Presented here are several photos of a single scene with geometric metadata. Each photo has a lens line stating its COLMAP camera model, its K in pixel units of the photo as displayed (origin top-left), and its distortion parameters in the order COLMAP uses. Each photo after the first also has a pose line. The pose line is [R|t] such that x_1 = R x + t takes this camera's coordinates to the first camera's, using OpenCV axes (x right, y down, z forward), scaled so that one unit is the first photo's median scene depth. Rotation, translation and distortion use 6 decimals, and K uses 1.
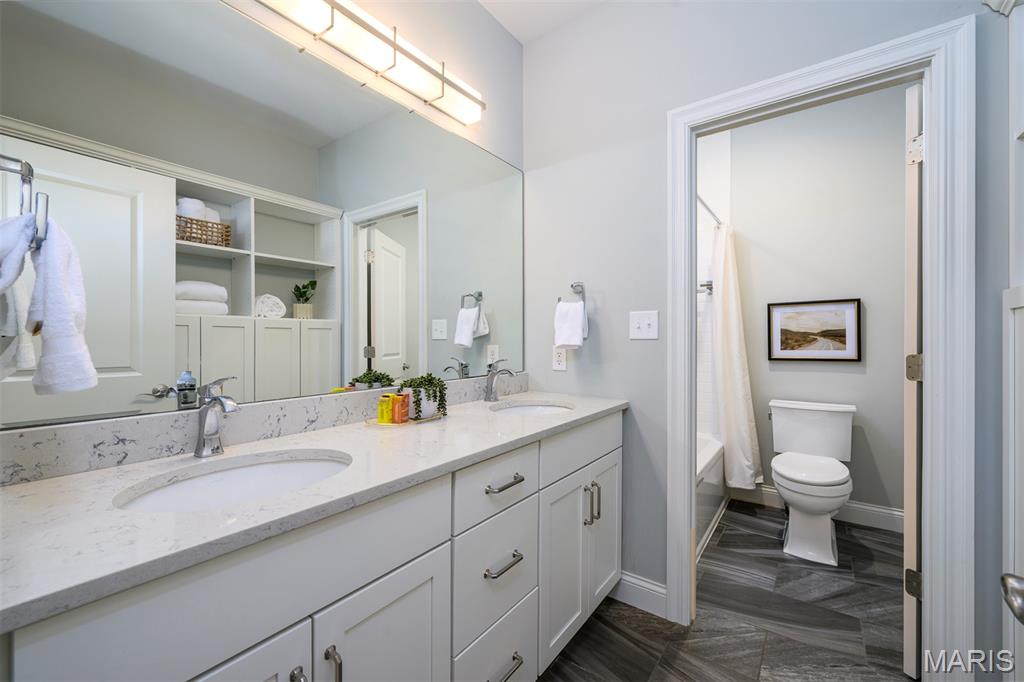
lens RADIAL K [[437.3, 0, 516.2], [0, 437.3, 338.1], [0, 0, 1]] dist [0.003225, 0.000090]
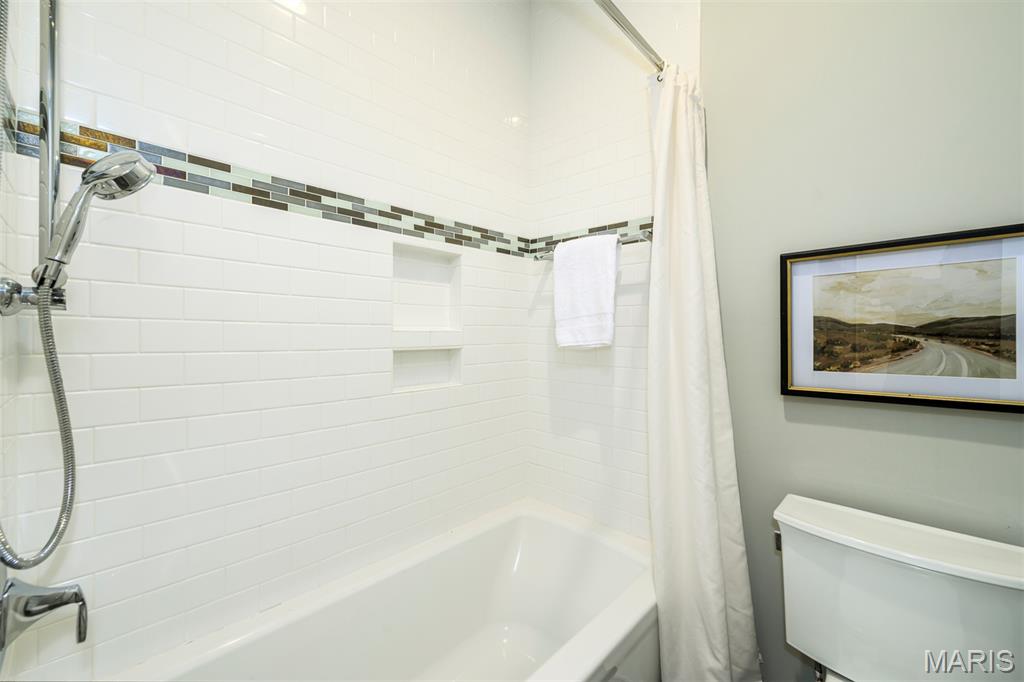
lens RADIAL K [[423.4, 0, 505.0], [0, 423.4, 340.4], [0, 0, 1]] dist [-0.009633, 0.000247]
pose [[0.991485, 0.009469, -0.129876, 0.379555], [-0.008839, 0.999946, 0.005425, 0.000271], [0.129920, -0.004230, 0.991515, 0.589973]]
